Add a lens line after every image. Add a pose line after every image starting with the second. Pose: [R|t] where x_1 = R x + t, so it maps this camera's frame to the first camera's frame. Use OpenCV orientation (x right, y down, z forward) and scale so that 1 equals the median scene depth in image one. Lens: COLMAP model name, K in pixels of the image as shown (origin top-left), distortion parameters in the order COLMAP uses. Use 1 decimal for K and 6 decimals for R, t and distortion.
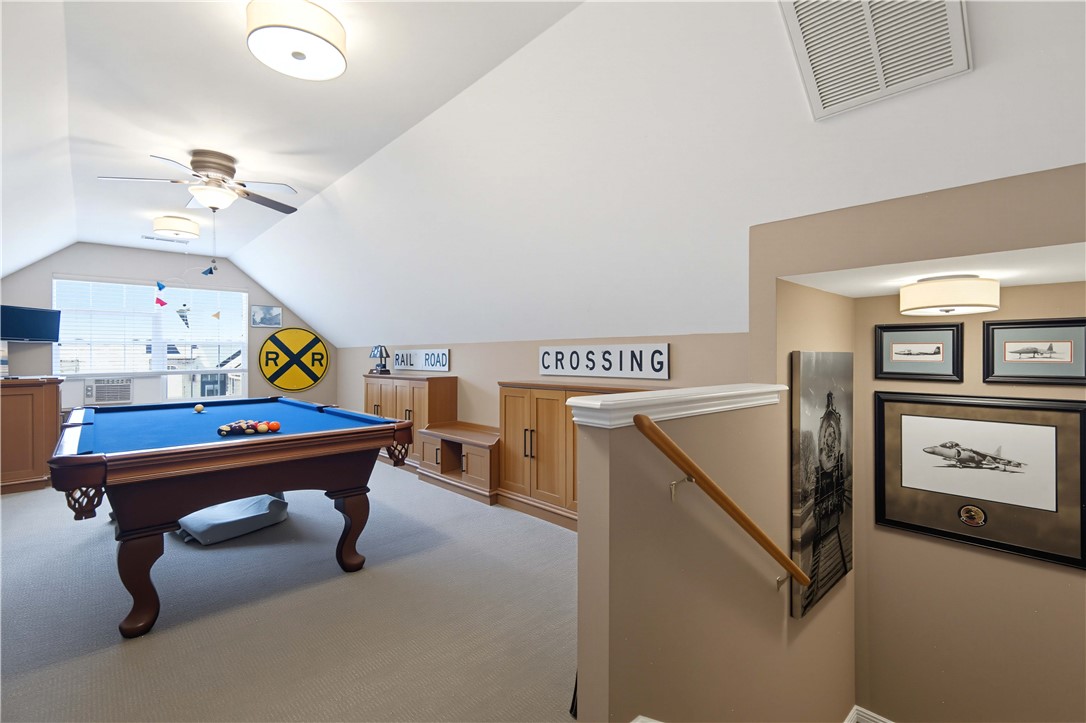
lens RADIAL K [[481.5, 0, 546.1], [0, 481.5, 359.7], [0, 0, 1]] dist [0.015539, -0.006529]
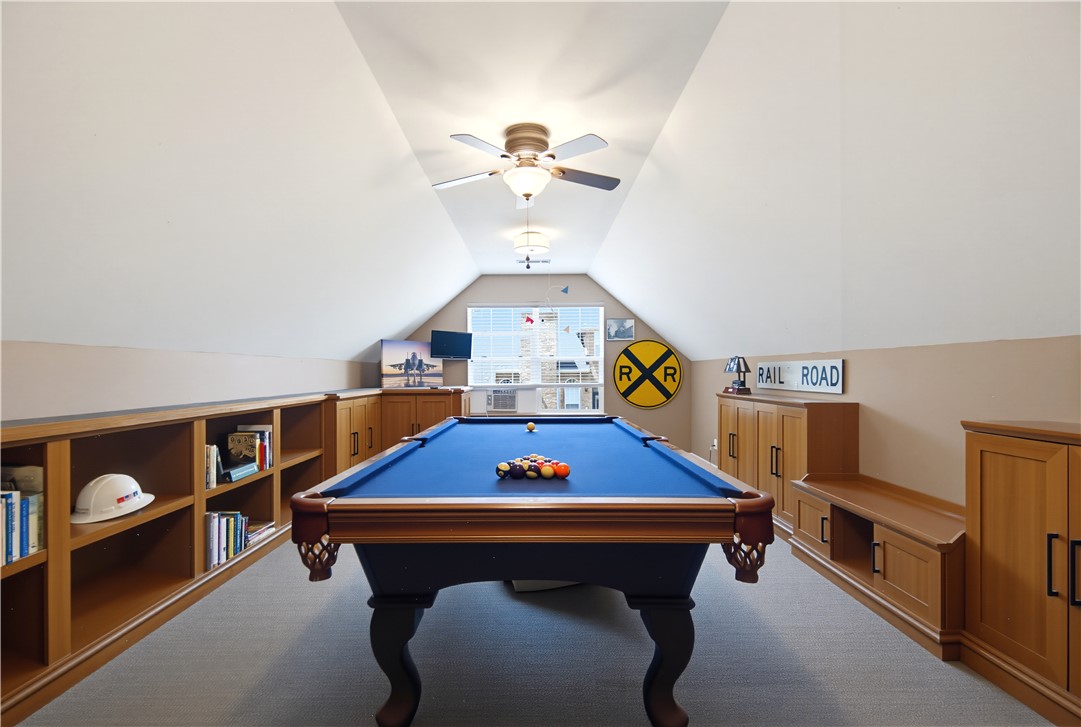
lens RADIAL K [[479.3, 0, 540.3], [0, 479.3, 371.9], [0, 0, 1]] dist [0.015539, -0.006529]
pose [[0.735235, 0.002383, -0.677808, -0.072178], [-0.005788, 0.999979, -0.002763, -0.001309], [0.677787, 0.005955, 0.735234, 0.288722]]
